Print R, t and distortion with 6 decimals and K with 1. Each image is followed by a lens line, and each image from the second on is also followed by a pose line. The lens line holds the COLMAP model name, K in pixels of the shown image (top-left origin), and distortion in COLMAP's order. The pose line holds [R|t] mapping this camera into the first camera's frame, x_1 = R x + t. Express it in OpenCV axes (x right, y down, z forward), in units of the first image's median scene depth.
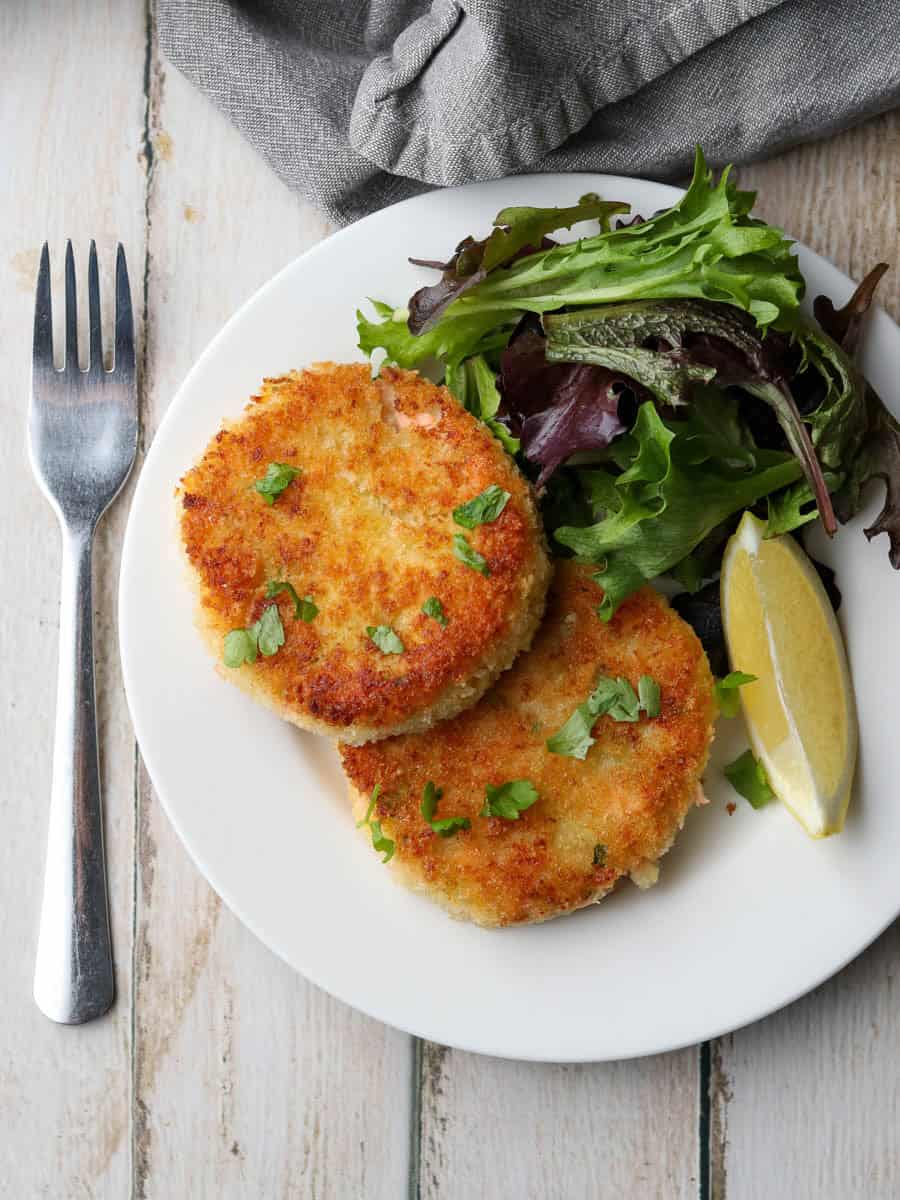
lens RADIAL K [[3652.5, 0, 450.0], [0, 3652.5, 600.0], [0, 0, 1]] dist [-0.293976, 2.003502]
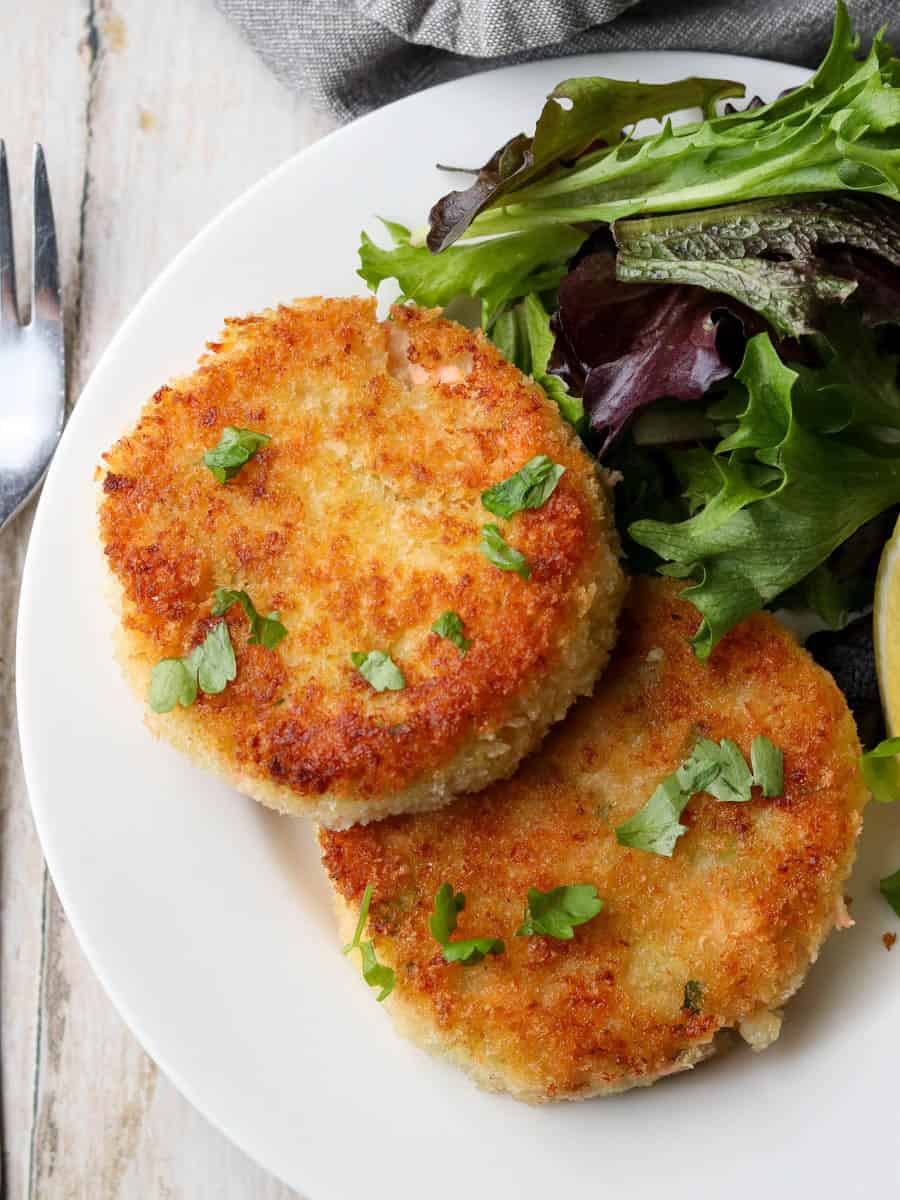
lens RADIAL K [[3652.5, 0, 450.0], [0, 3652.5, 600.0], [0, 0, 1]] dist [-0.293976, 2.003502]
pose [[0.996515, 0.003875, -0.083329, 0.052403], [-0.013968, 0.992568, -0.120889, 0.079562], [0.082241, 0.121631, 0.989162, 0.309606]]
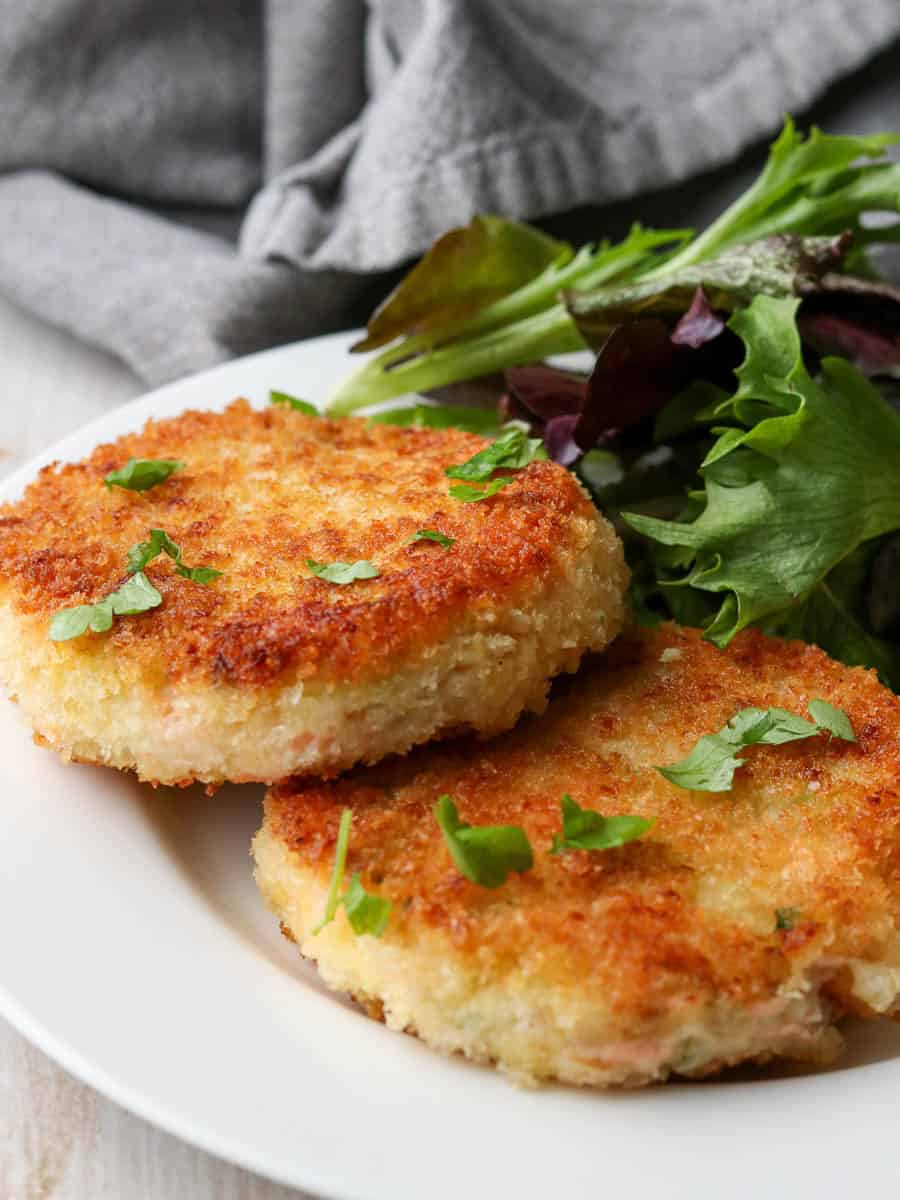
lens RADIAL K [[3652.5, 0, 450.0], [0, 3652.5, 600.0], [0, 0, 1]] dist [-0.293976, 2.003502]
pose [[0.996238, -0.062937, 0.059567, -0.034154], [0.085950, 0.630088, -0.771753, 0.434842], [0.011040, 0.773969, 0.633127, 0.640717]]
